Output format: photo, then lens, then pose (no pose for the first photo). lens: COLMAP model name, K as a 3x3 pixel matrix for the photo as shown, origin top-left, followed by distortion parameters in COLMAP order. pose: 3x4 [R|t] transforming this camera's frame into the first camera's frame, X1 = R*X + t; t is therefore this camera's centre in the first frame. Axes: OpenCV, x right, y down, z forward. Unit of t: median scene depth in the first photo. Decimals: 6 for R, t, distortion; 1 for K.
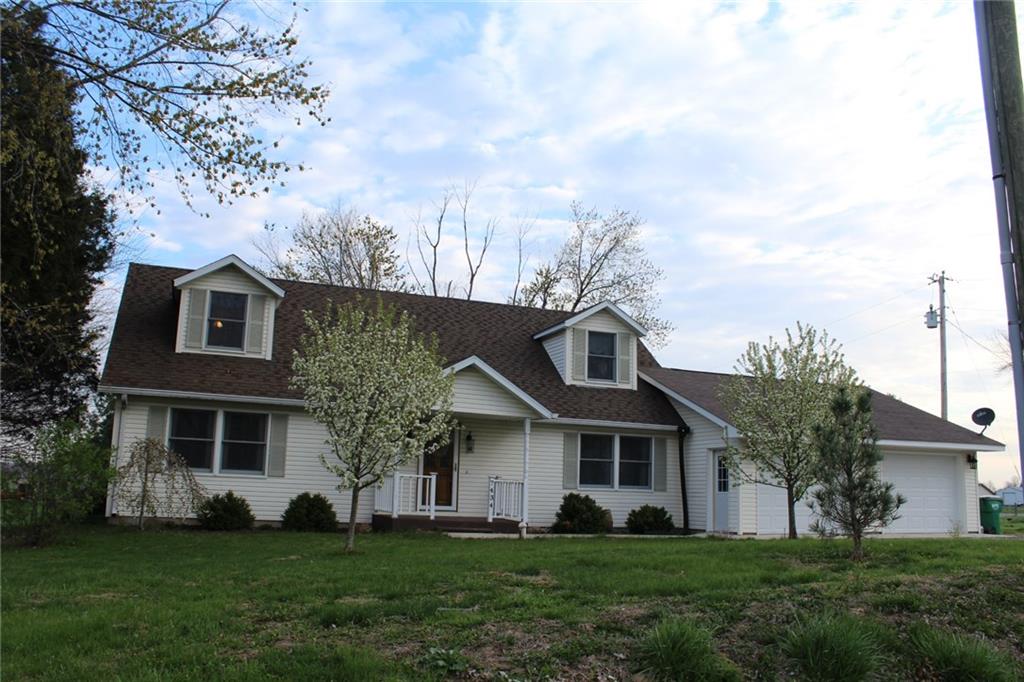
lens RADIAL K [[856.3, 0, 512.0], [0, 856.3, 341.0], [0, 0, 1]] dist [-0.158016, 0.171557]
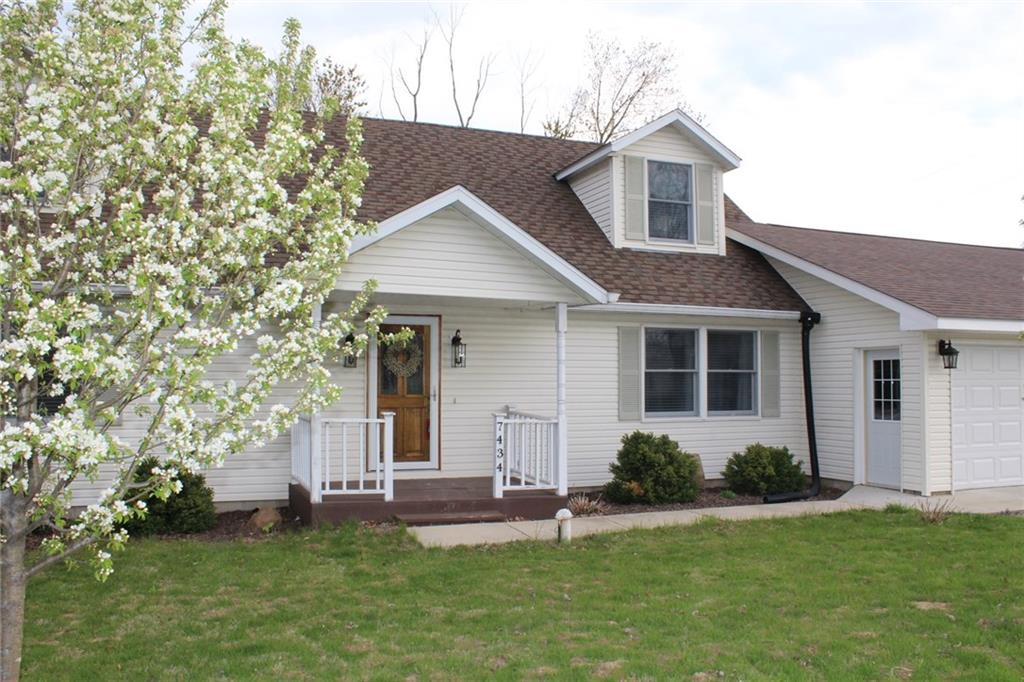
lens RADIAL K [[856.3, 0, 512.0], [0, 856.3, 341.0], [0, 0, 1]] dist [-0.158016, 0.171557]
pose [[0.999608, -0.028001, -0.000831, -0.011828], [0.027880, 0.991531, 0.126843, 0.038922], [-0.002727, -0.126817, 0.991922, 0.403421]]
